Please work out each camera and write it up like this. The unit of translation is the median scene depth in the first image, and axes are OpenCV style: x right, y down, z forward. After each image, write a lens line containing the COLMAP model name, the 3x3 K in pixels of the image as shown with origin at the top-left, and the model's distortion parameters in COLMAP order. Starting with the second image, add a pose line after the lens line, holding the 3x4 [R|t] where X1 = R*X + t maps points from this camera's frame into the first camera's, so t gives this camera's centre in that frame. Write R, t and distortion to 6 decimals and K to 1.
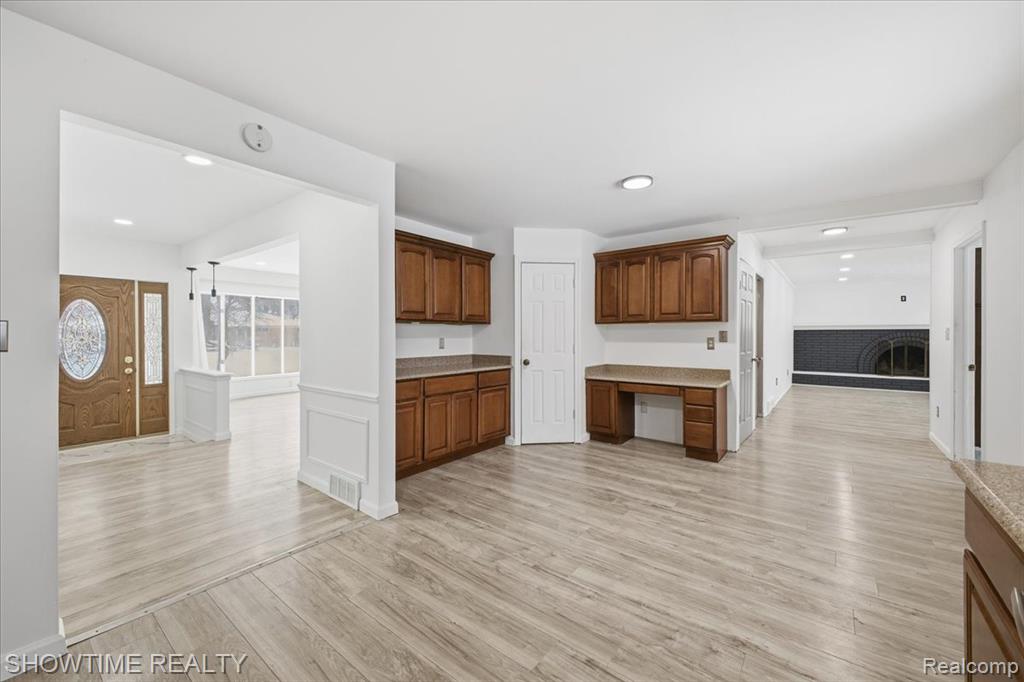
lens RADIAL K [[405.8, 0, 520.3], [0, 405.8, 338.6], [0, 0, 1]] dist [0.010615, -0.001992]
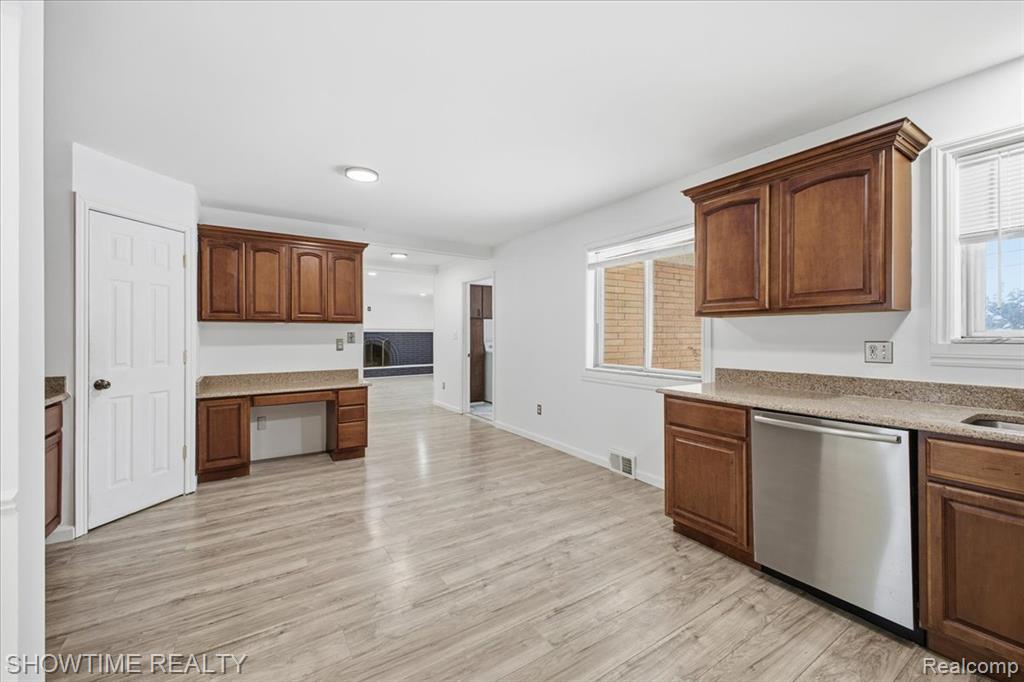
lens RADIAL K [[405.8, 0, 514.1], [0, 405.8, 340.1], [0, 0, 1]] dist [0.010615, -0.001992]
pose [[0.327481, -0.011916, 0.944783, -0.395536], [0.011060, 0.999900, 0.008778, -0.004204], [-0.944793, 0.007574, 0.327580, 0.289101]]
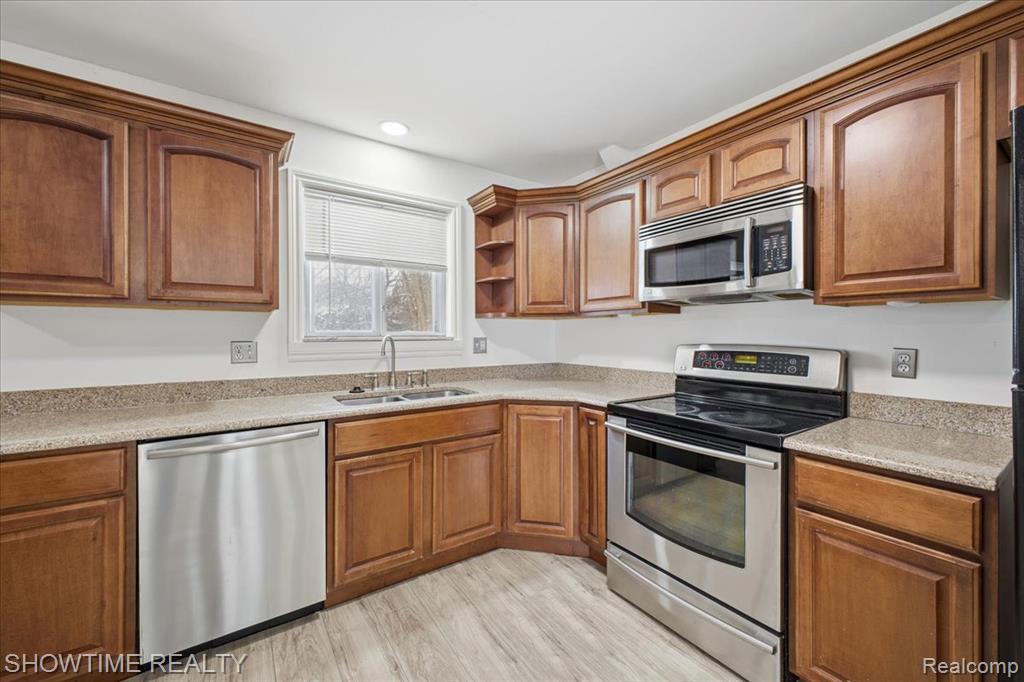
lens RADIAL K [[405.8, 0, 507.9], [0, 405.8, 335.5], [0, 0, 1]] dist [0.010615, -0.001992]
pose [[-0.948920, -0.000608, 0.315517, -0.218525], [0.004363, 0.999877, 0.015049, -0.006657], [-0.315487, 0.015657, -0.948801, 0.411303]]
